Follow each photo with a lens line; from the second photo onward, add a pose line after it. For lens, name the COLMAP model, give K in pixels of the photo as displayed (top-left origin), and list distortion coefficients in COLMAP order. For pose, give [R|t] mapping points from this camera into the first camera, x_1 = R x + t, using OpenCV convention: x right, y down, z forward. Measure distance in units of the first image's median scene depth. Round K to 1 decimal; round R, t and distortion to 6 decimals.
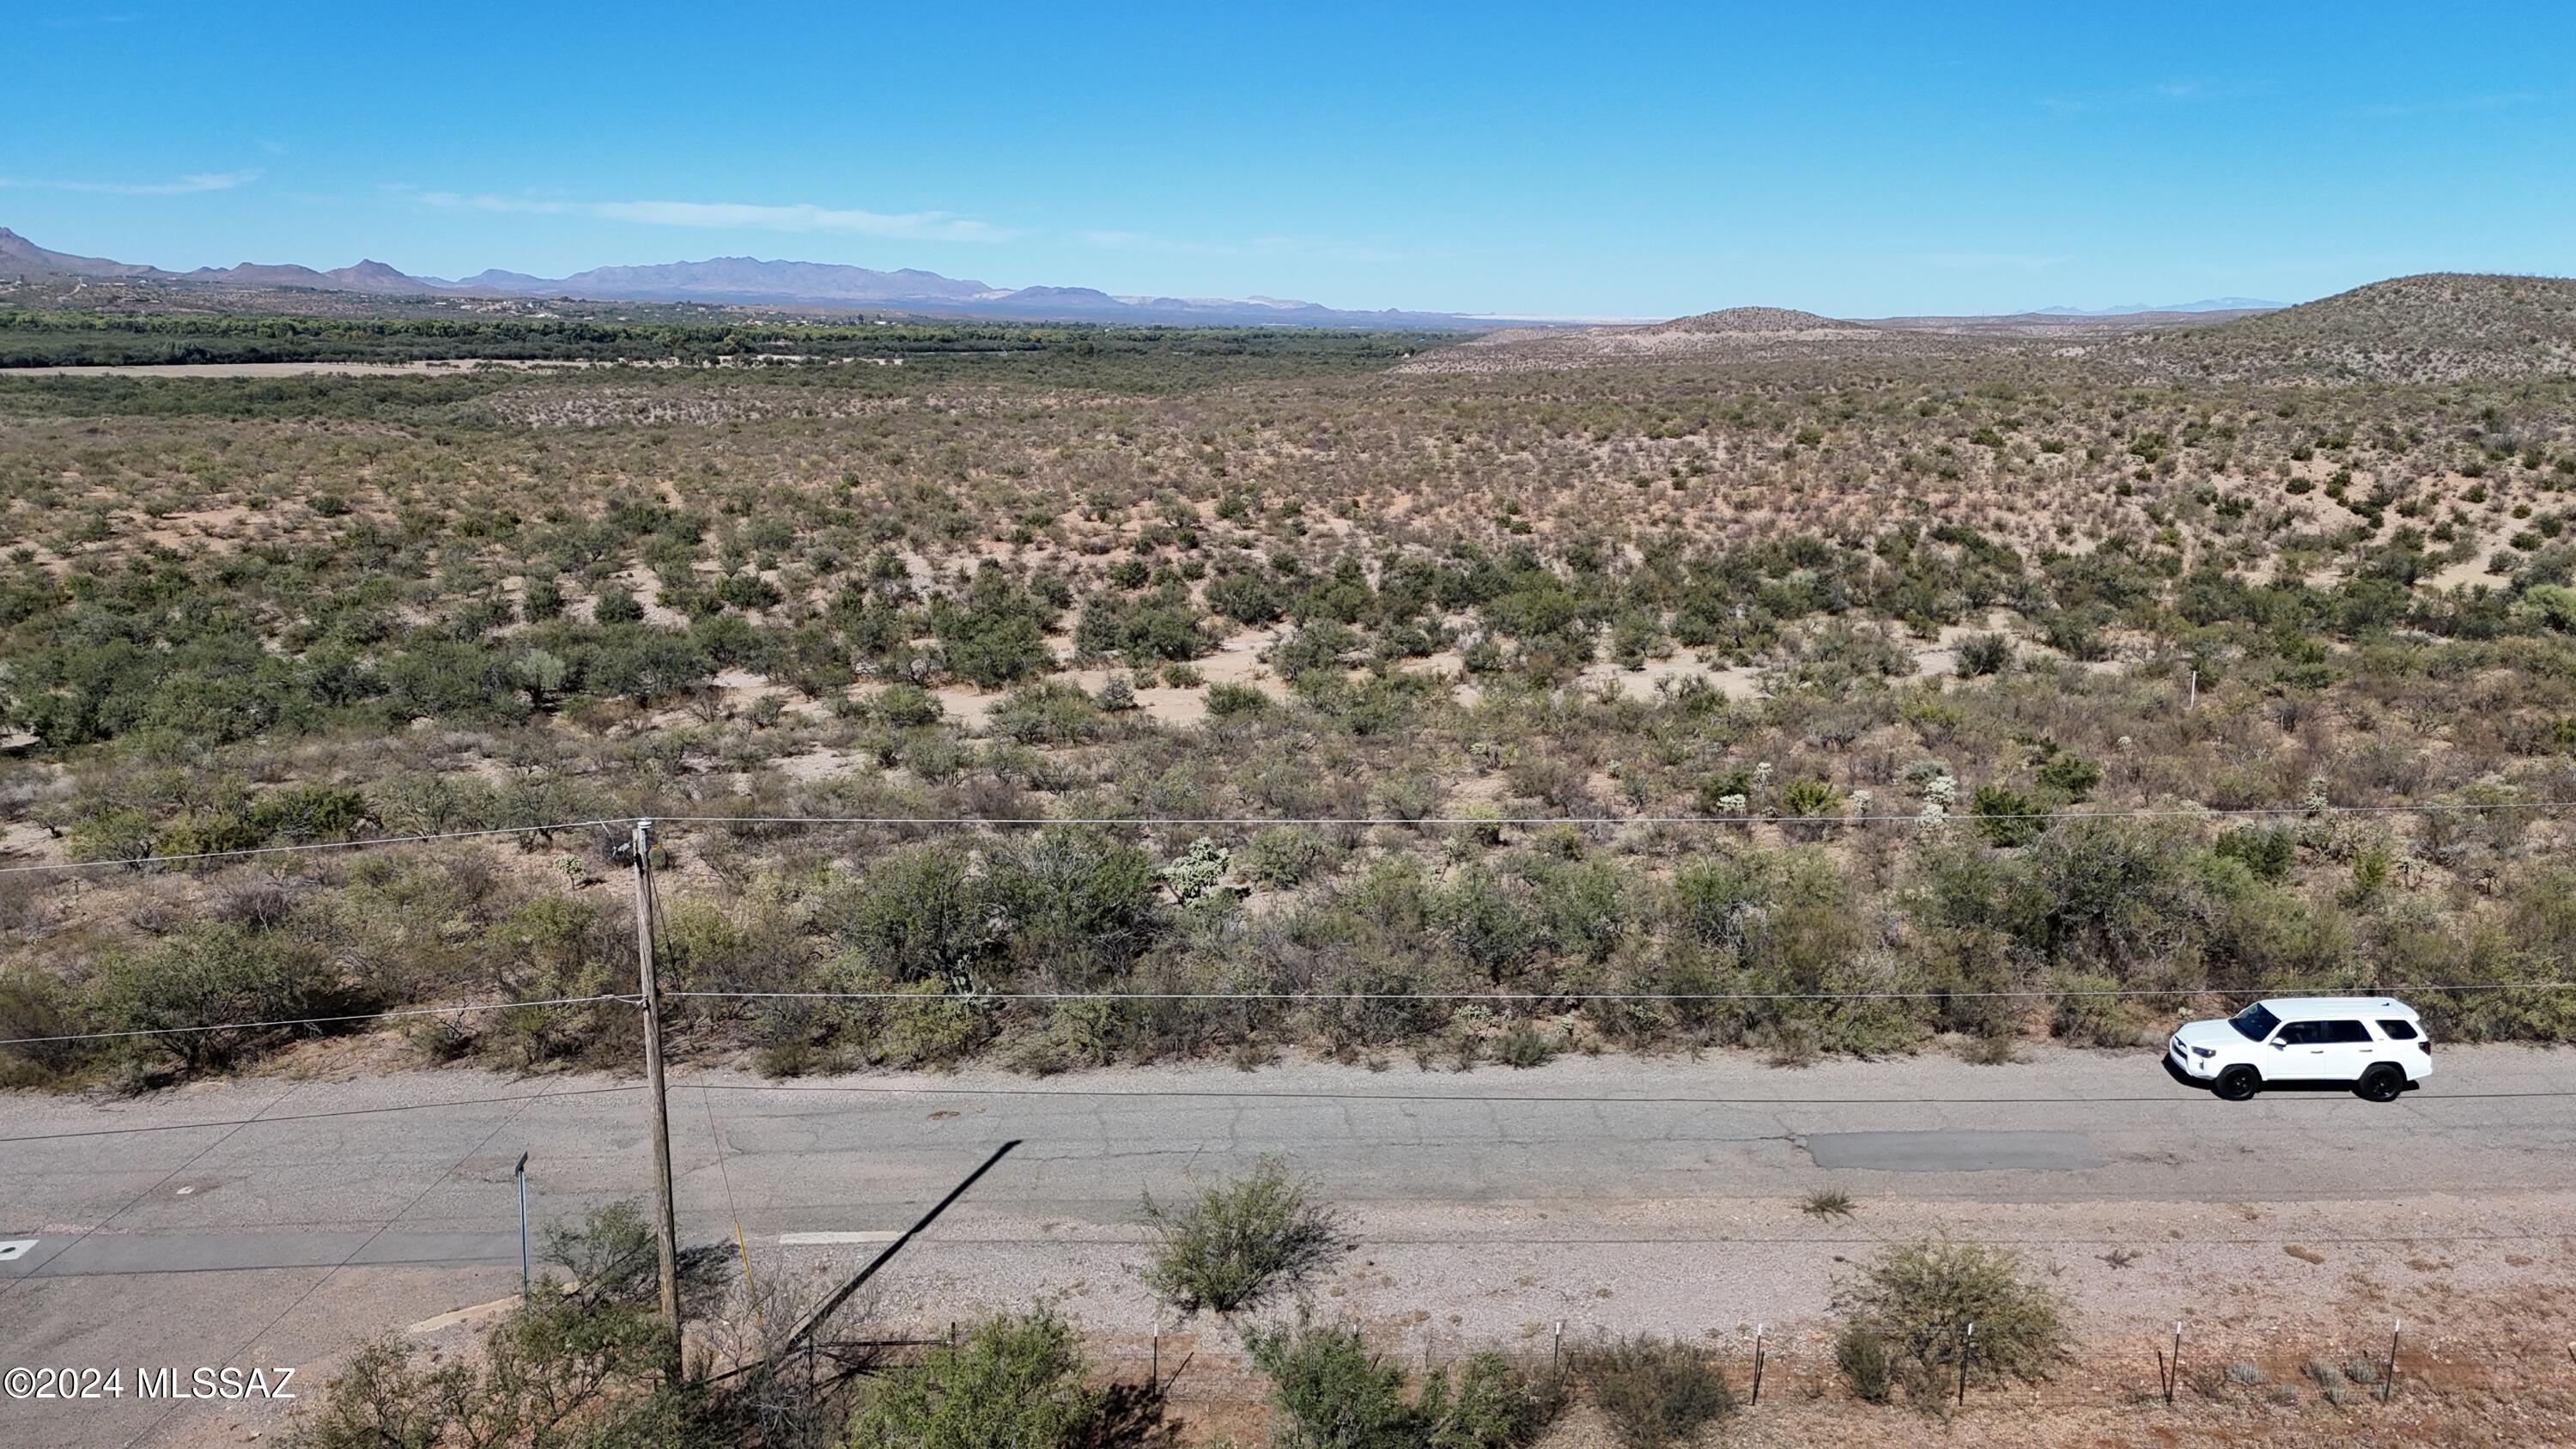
lens RADIAL K [[1883.8, 0, 1288.0], [0, 1883.8, 724.5], [0, 0, 1]] dist [0.097935, -0.092806]
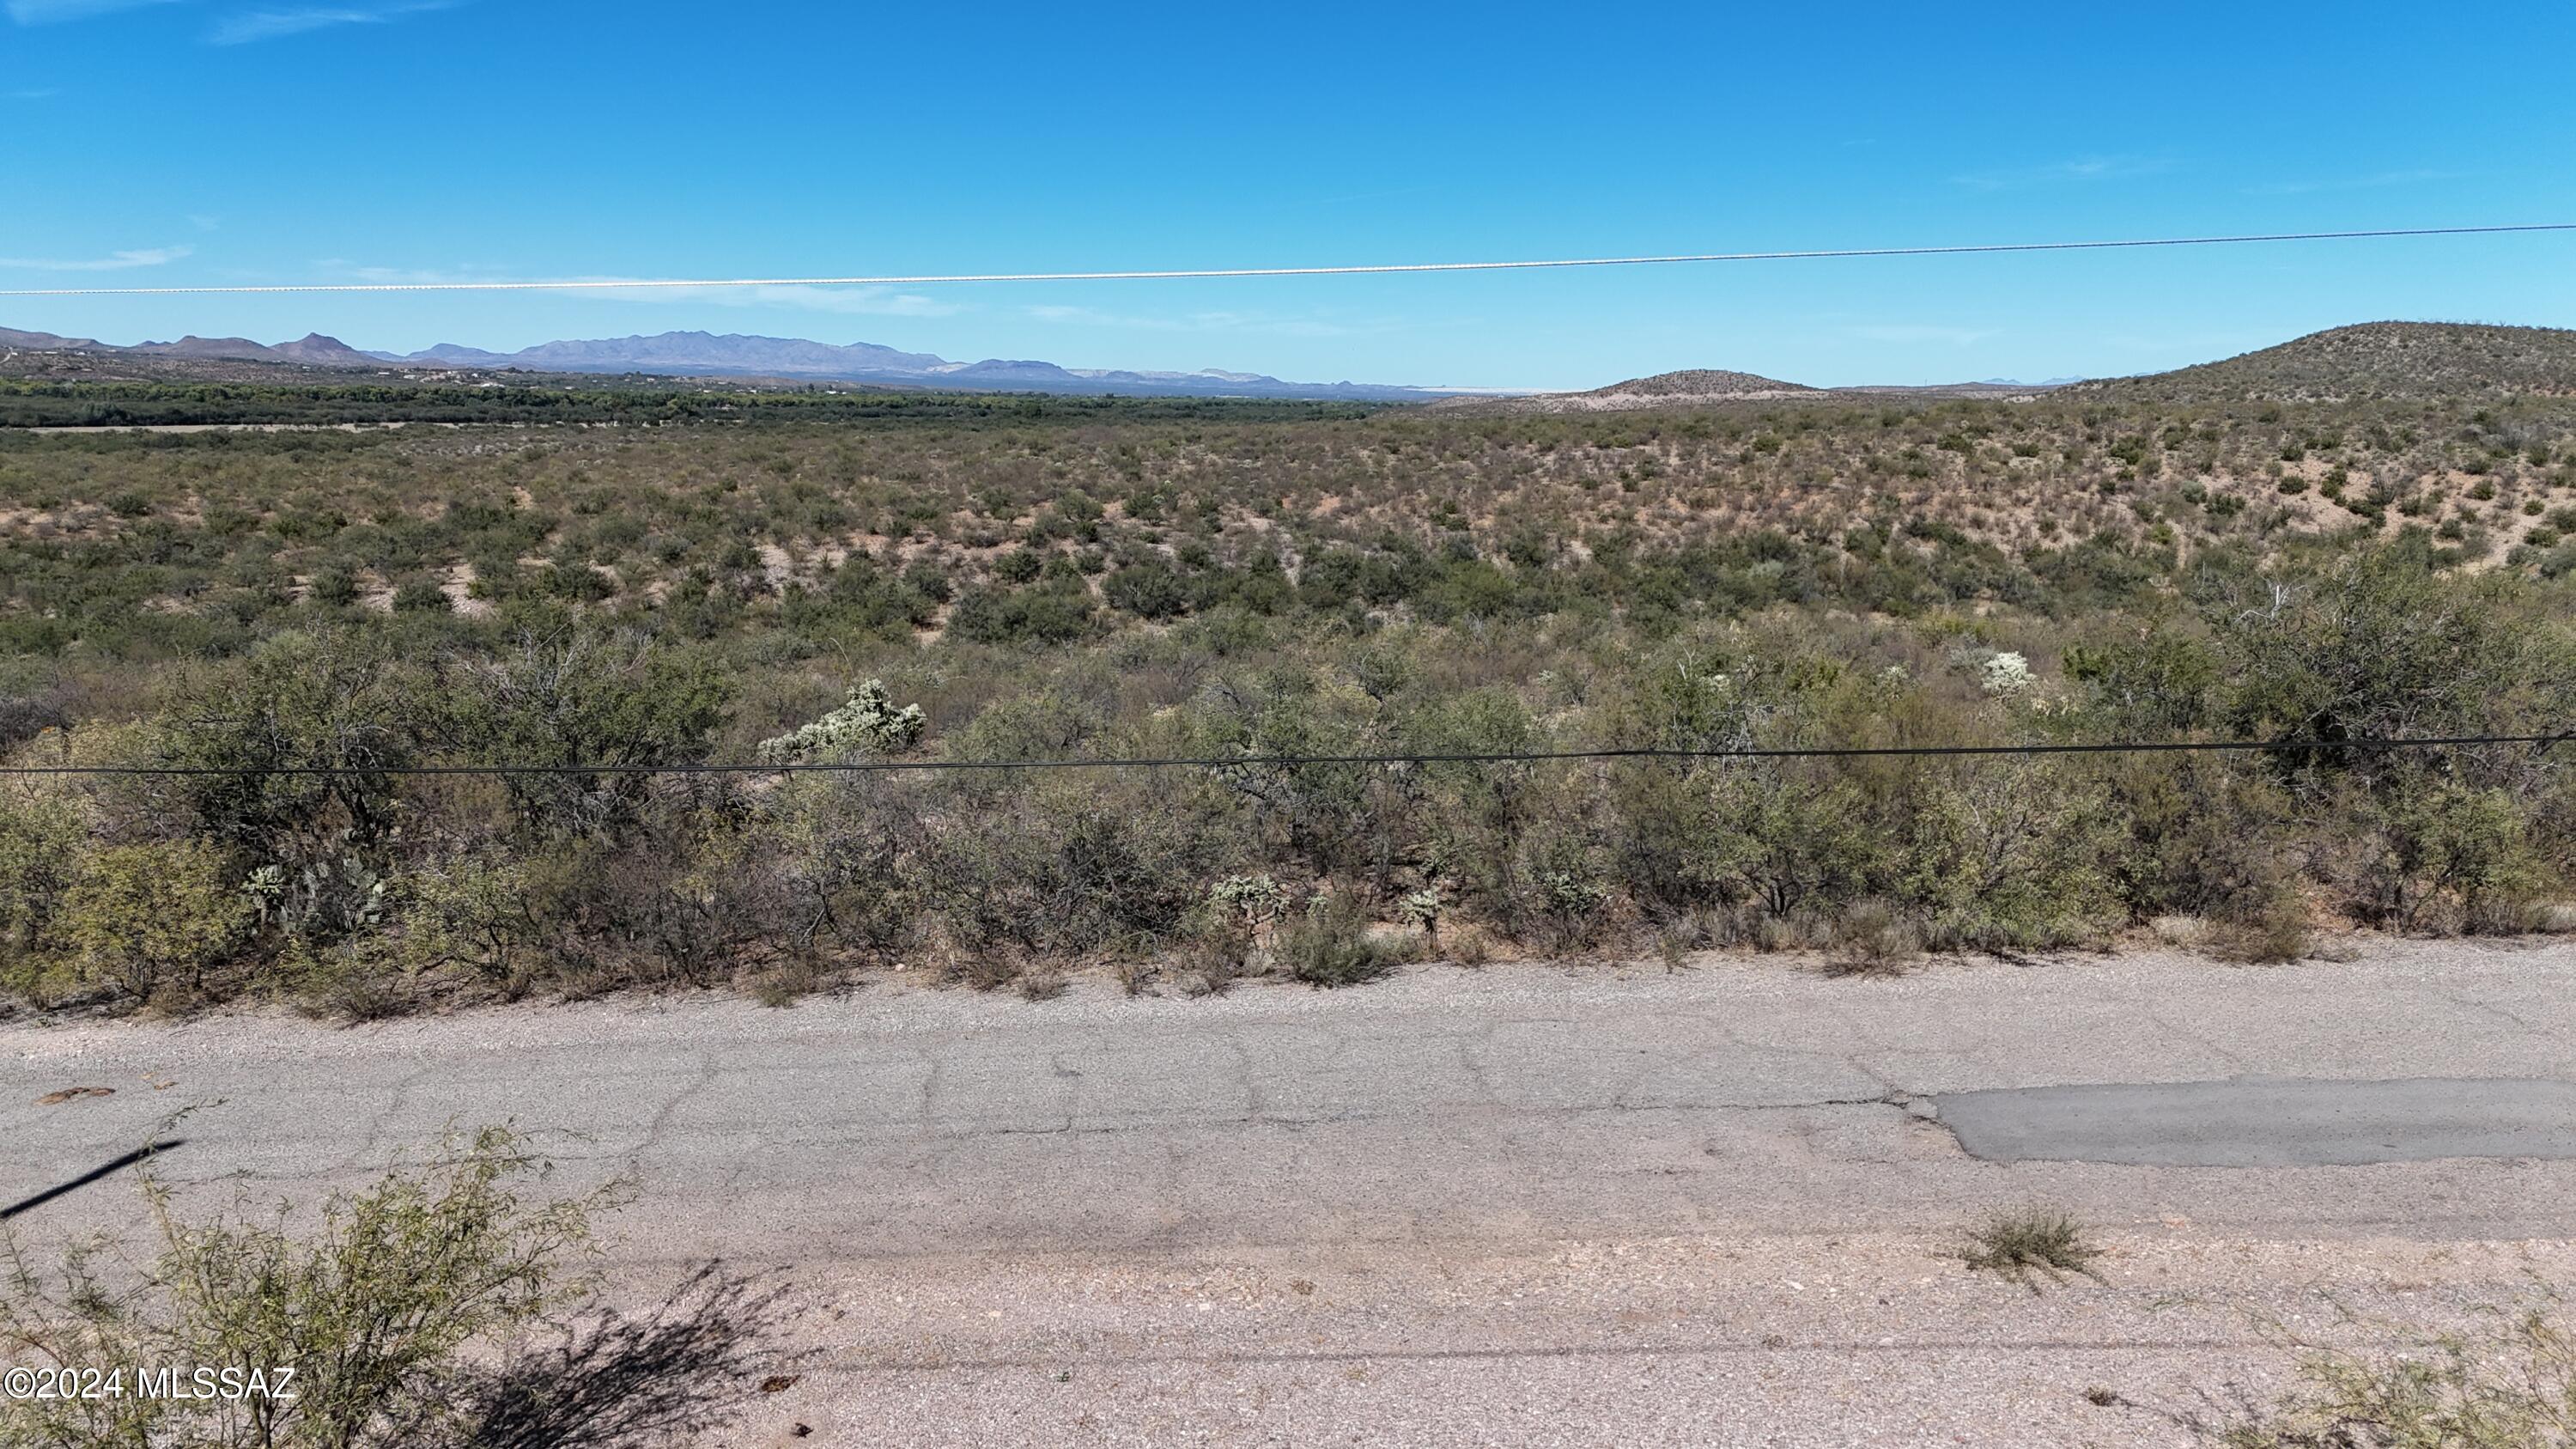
lens RADIAL K [[1866.5, 0, 1288.0], [0, 1866.5, 724.5], [0, 0, 1]] dist [0.096276, -0.091255]
pose [[0.999745, -0.006136, 0.021723, 0.020545], [0.006989, 0.999197, -0.039440, 0.026294], [-0.021463, 0.039582, 0.998986, 0.101049]]
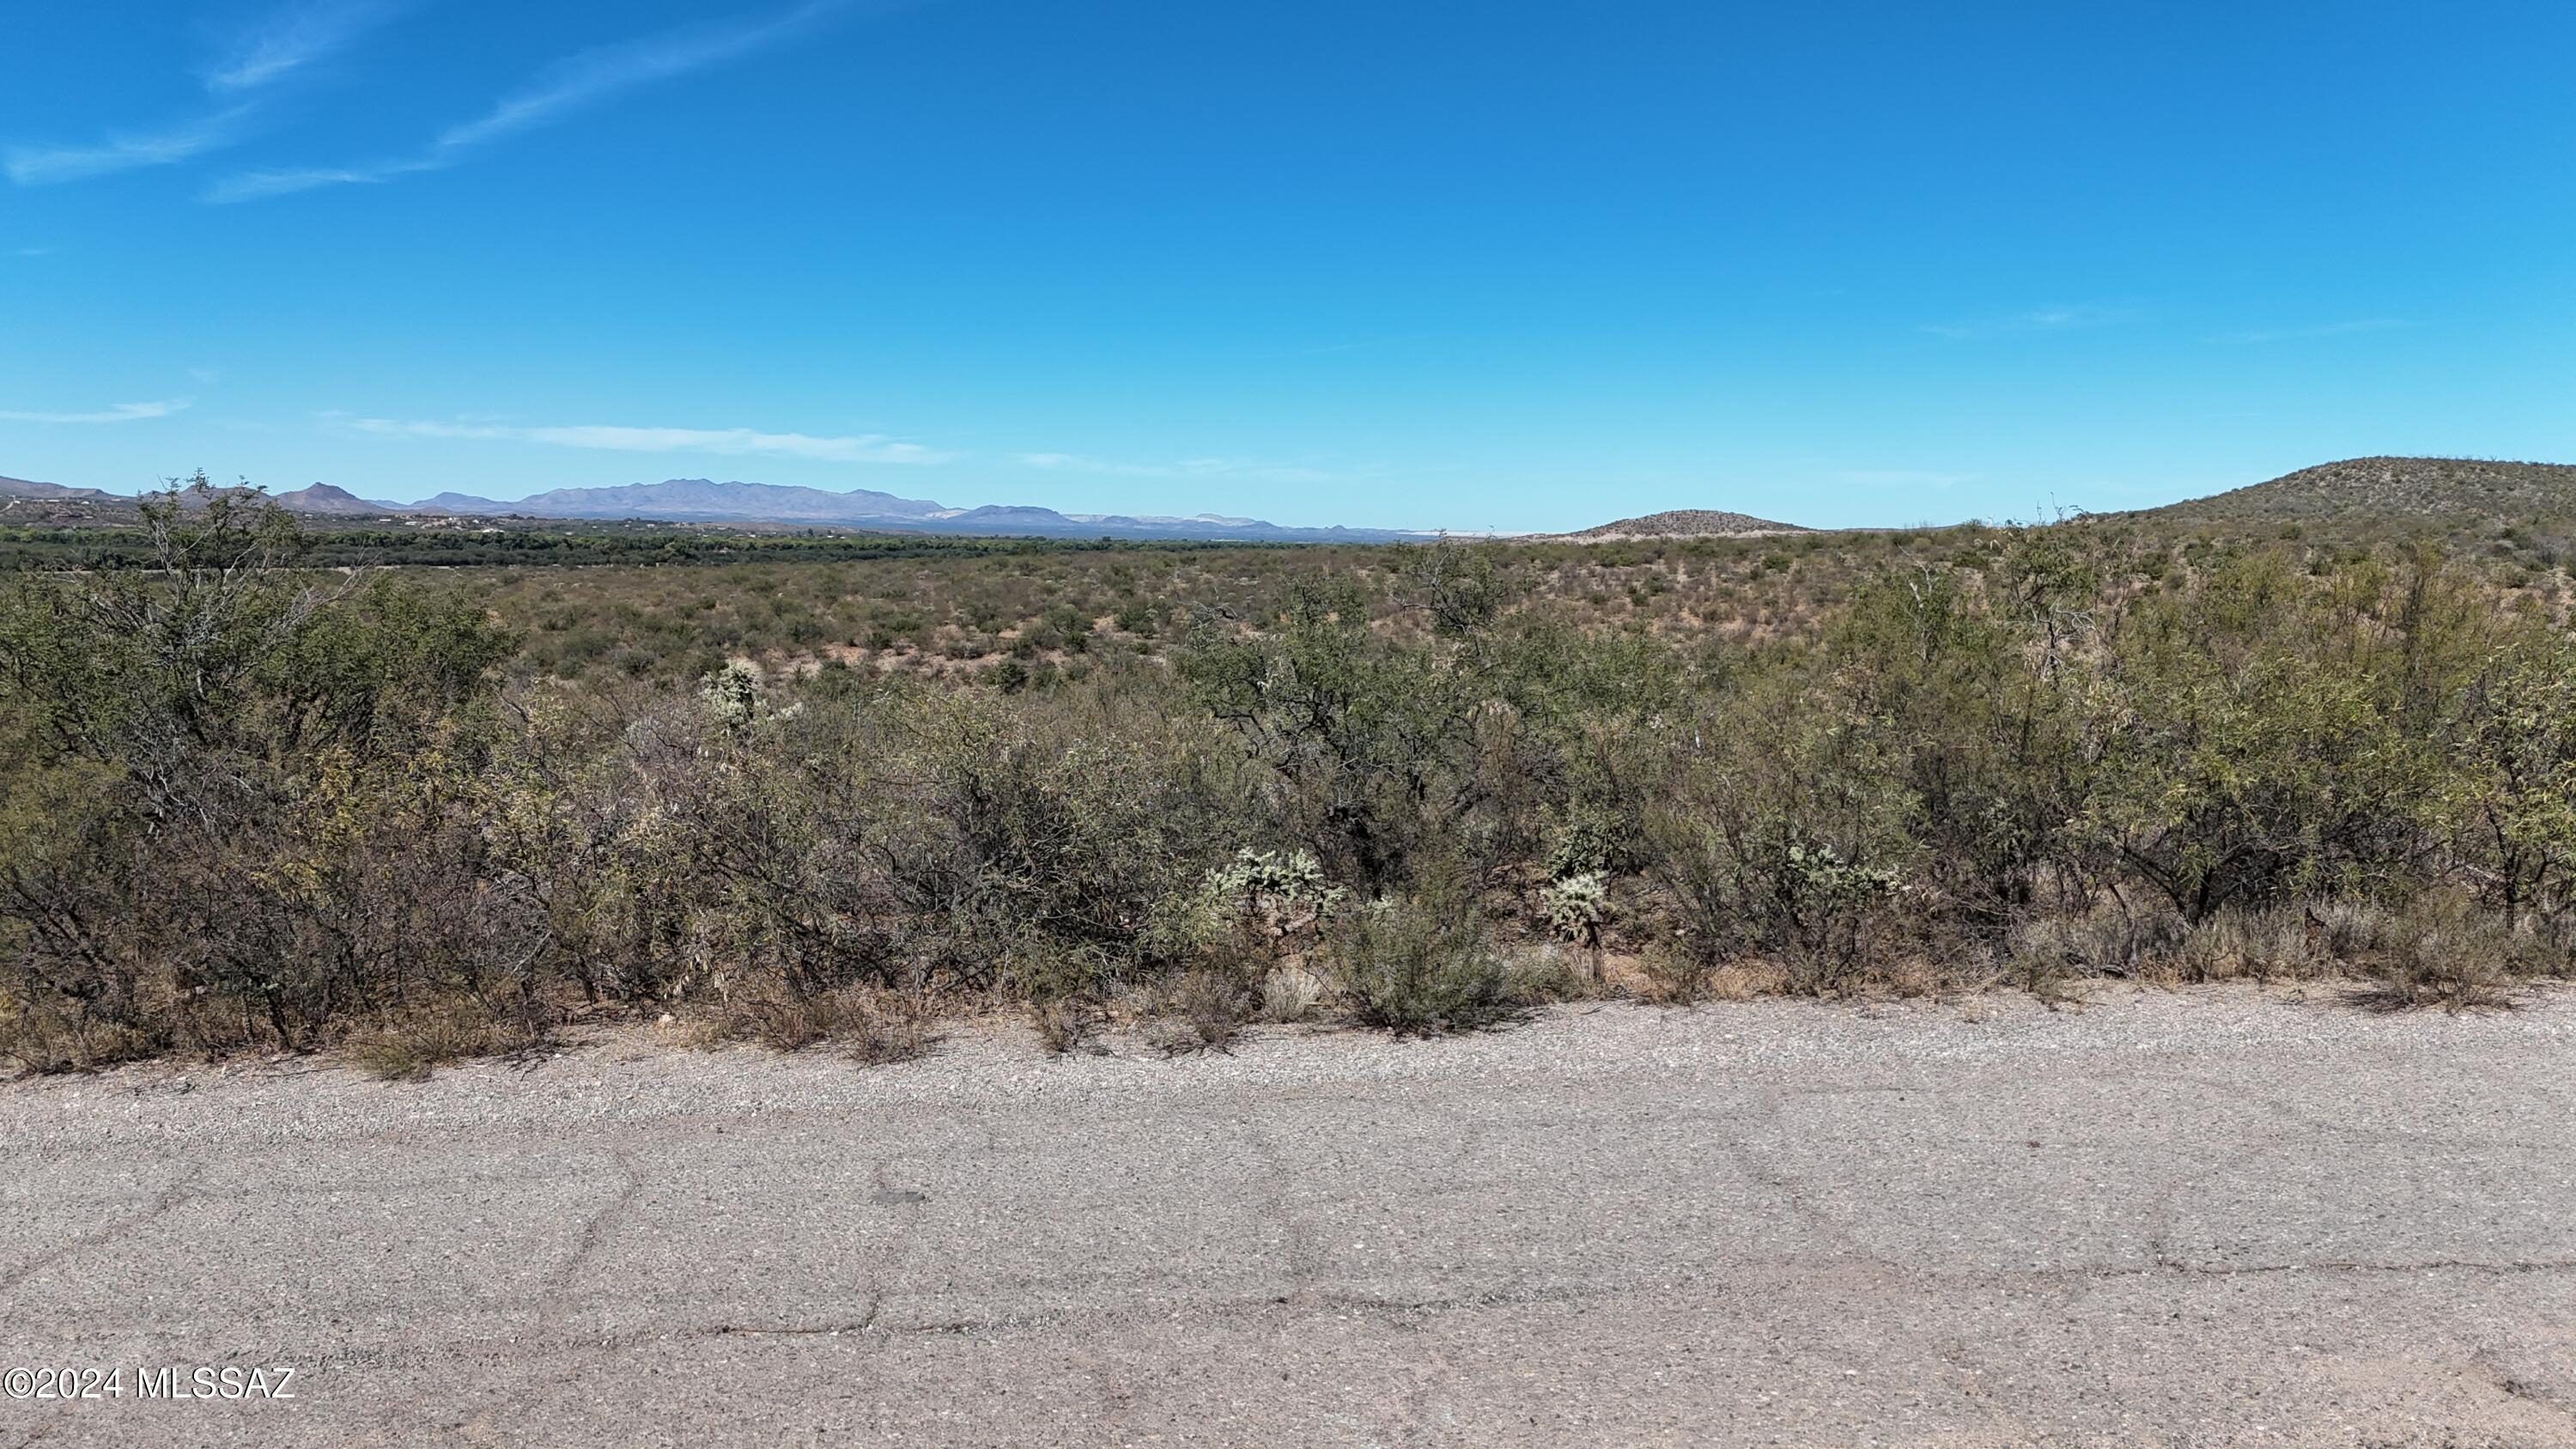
lens RADIAL K [[1856.8, 0, 1286.7], [0, 1856.8, 742.6], [0, 0, 1]] dist [0.097348, -0.092632]
pose [[0.999672, -0.007932, 0.024355, 0.019673], [0.010470, 0.994319, -0.105925, 0.033510], [-0.023377, 0.106145, 0.994076, 0.146741]]
